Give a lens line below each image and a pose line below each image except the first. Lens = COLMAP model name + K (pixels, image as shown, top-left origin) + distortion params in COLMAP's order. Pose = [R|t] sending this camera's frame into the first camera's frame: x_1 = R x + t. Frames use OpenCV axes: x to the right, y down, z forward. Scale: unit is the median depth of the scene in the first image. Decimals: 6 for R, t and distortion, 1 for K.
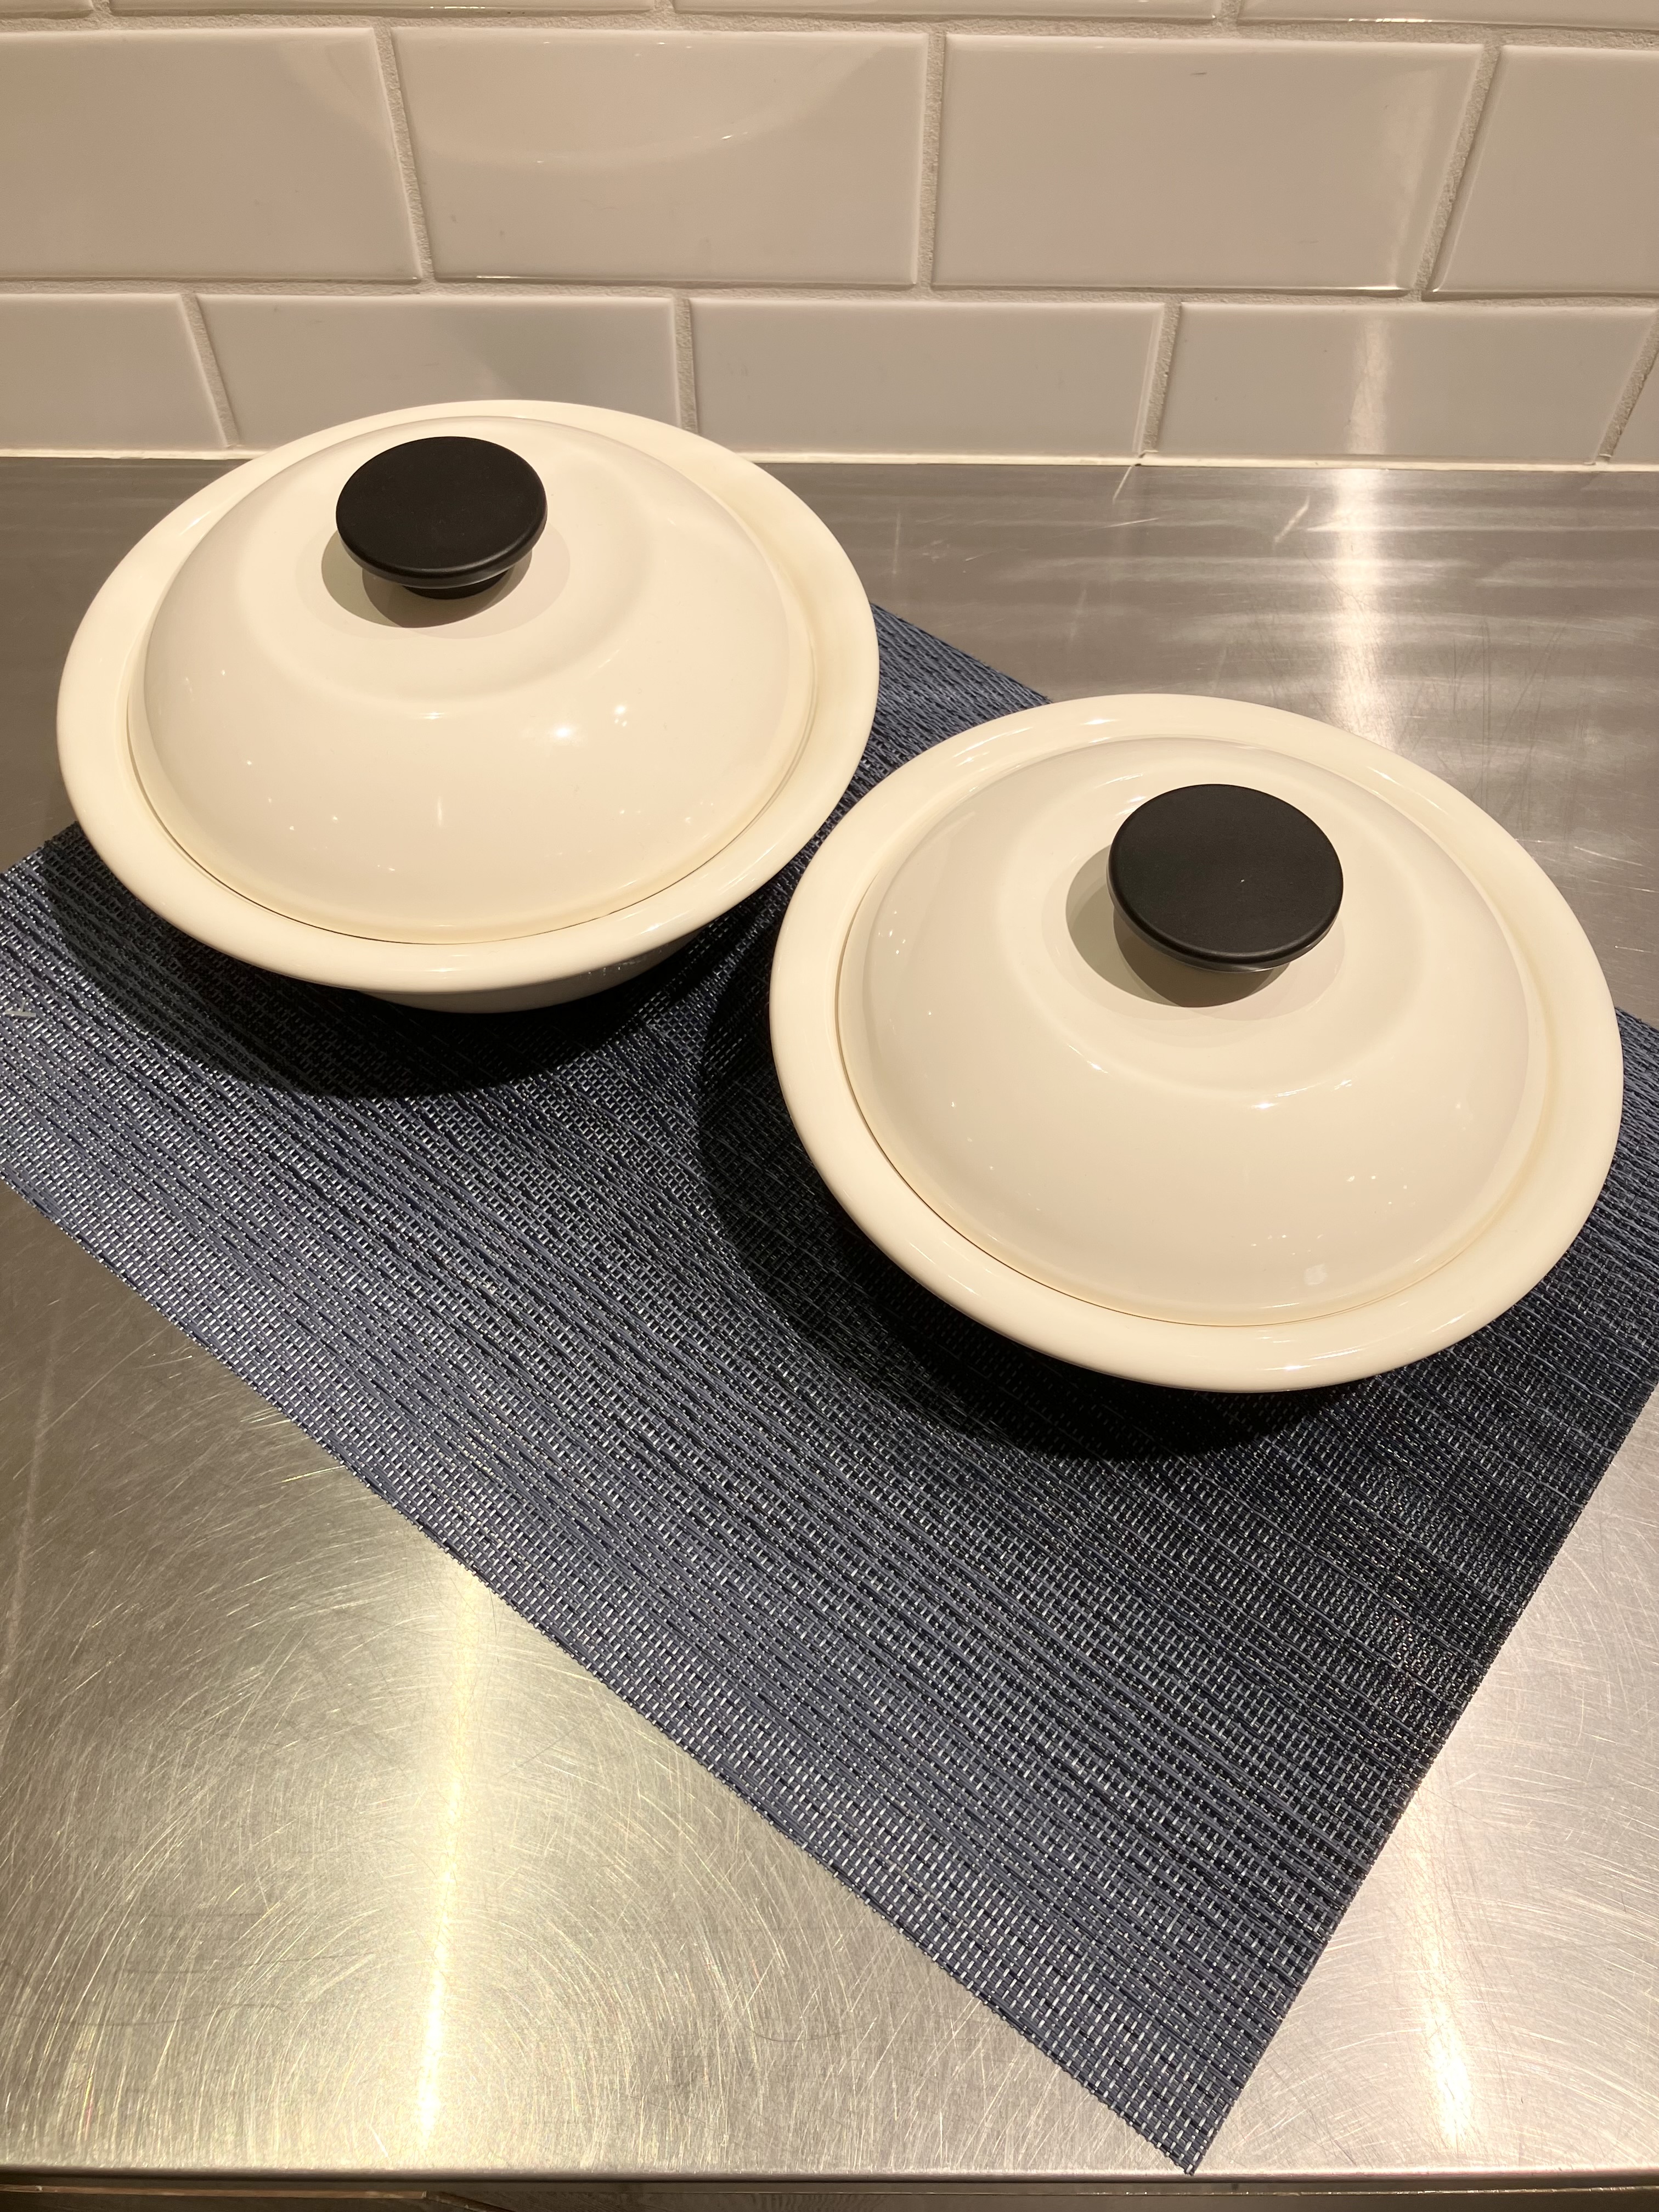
lens RADIAL K [[1733.7, 0, 829.5], [0, 1733.7, 1106.0], [0, 0, 1]] dist [0.000237, -0.027617]
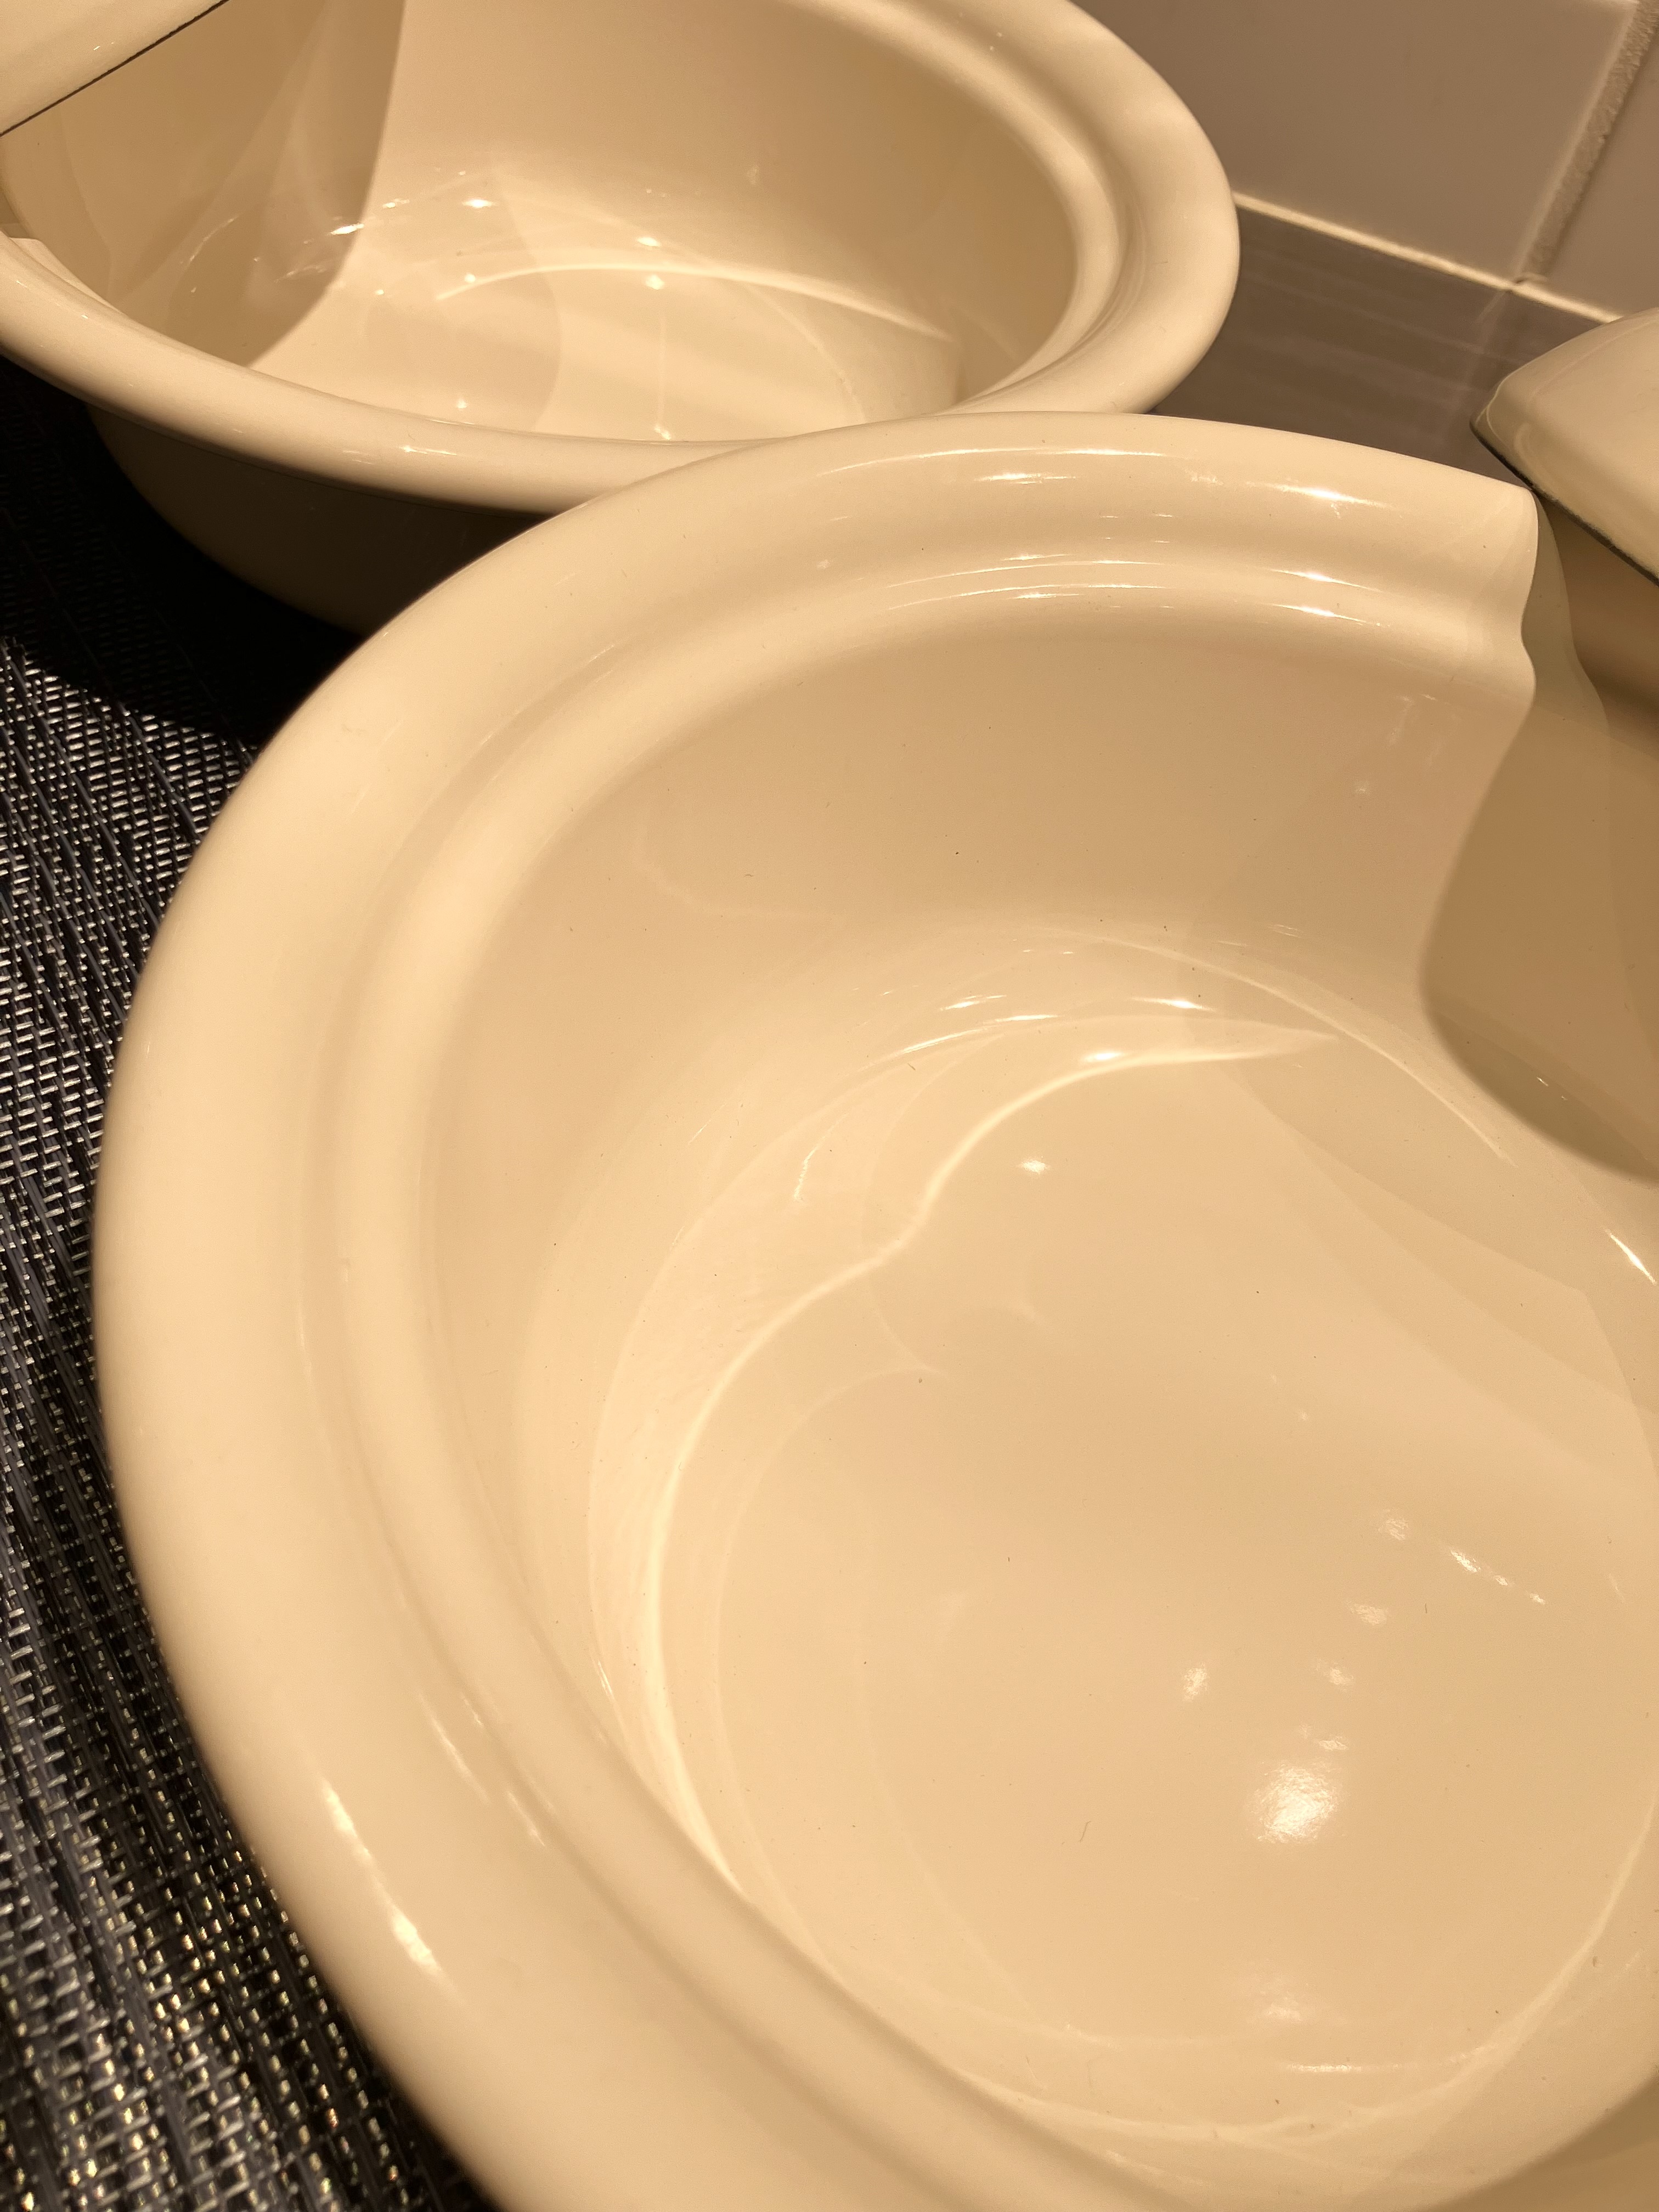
lens RADIAL K [[1919.9, 0, 833.7], [0, 1919.9, 1077.2], [0, 0, 1]] dist [-0.136352, 0.214428]
pose [[0.935952, 0.341525, -0.085757, 0.140814], [-0.349927, 0.929282, -0.118262, 0.086949], [0.039303, 0.140696, 0.989272, 0.475817]]
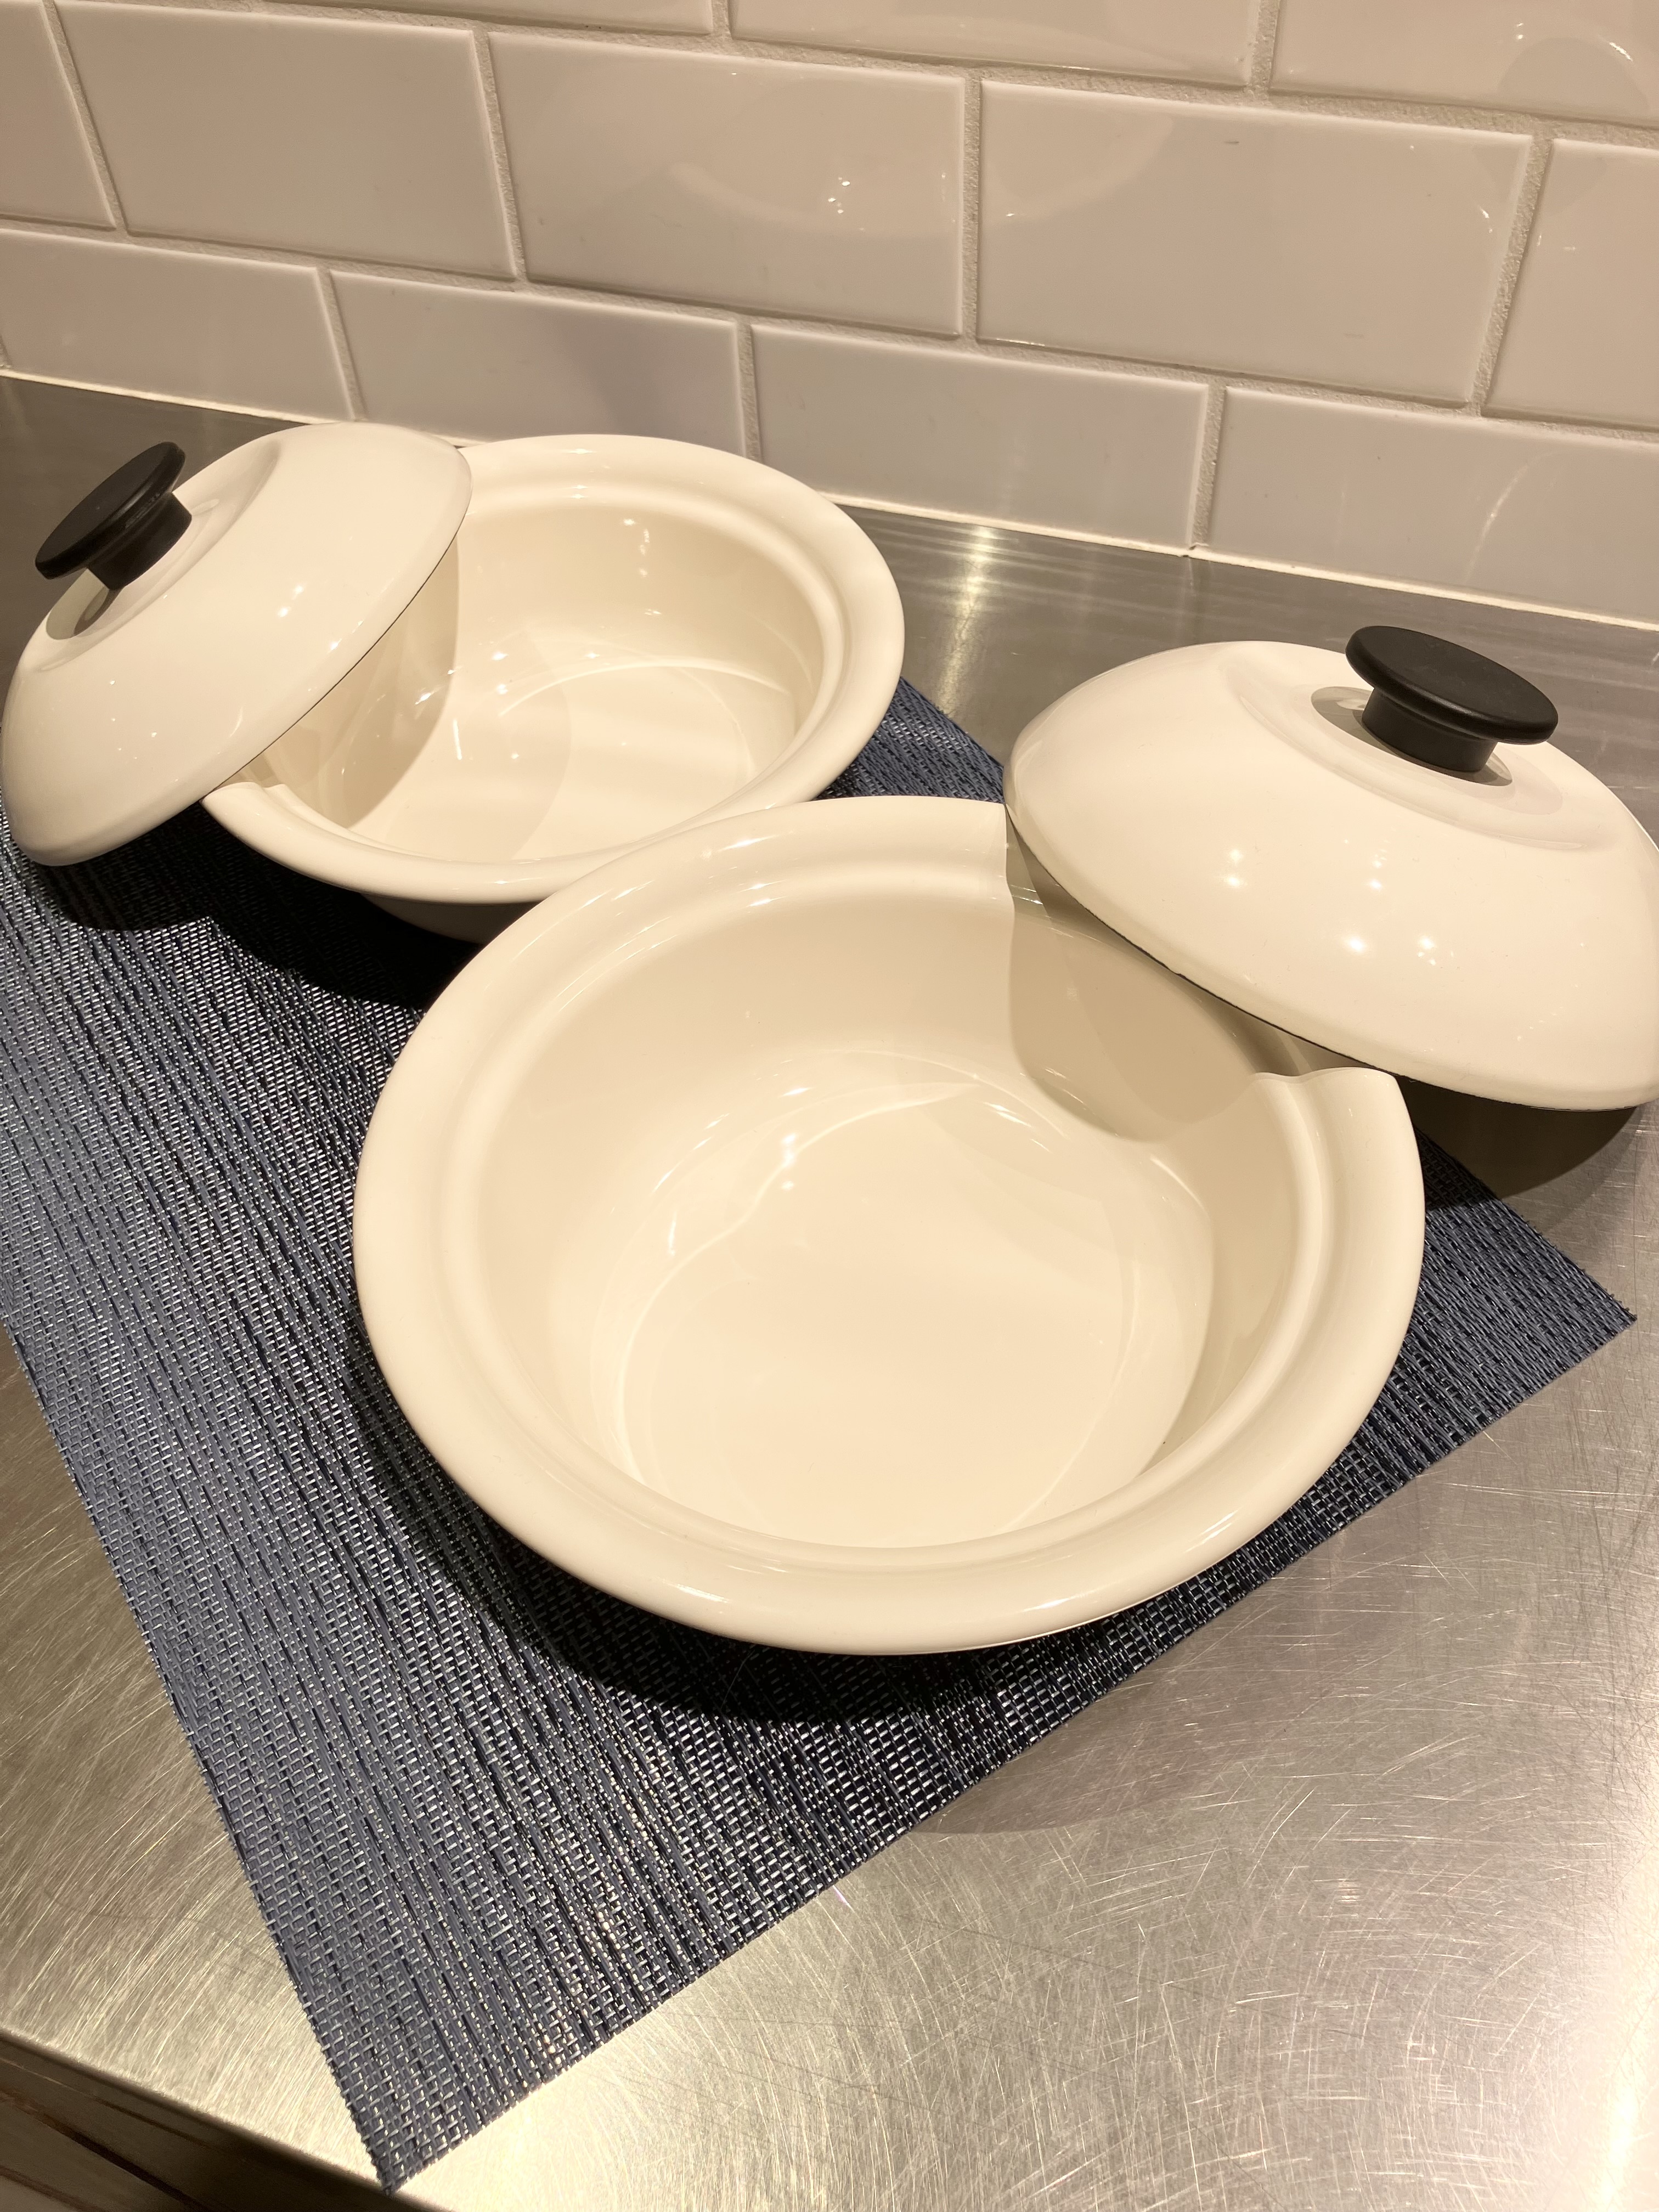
lens RADIAL K [[1758.1, 0, 829.5], [0, 1758.1, 1106.0], [0, 0, 1]] dist [-0.018126, 0.004377]
pose [[0.951715, 0.214222, -0.219880, 0.363778], [-0.235463, 0.968976, -0.075123, 0.062810], [0.196965, 0.123269, 0.972630, 0.067754]]
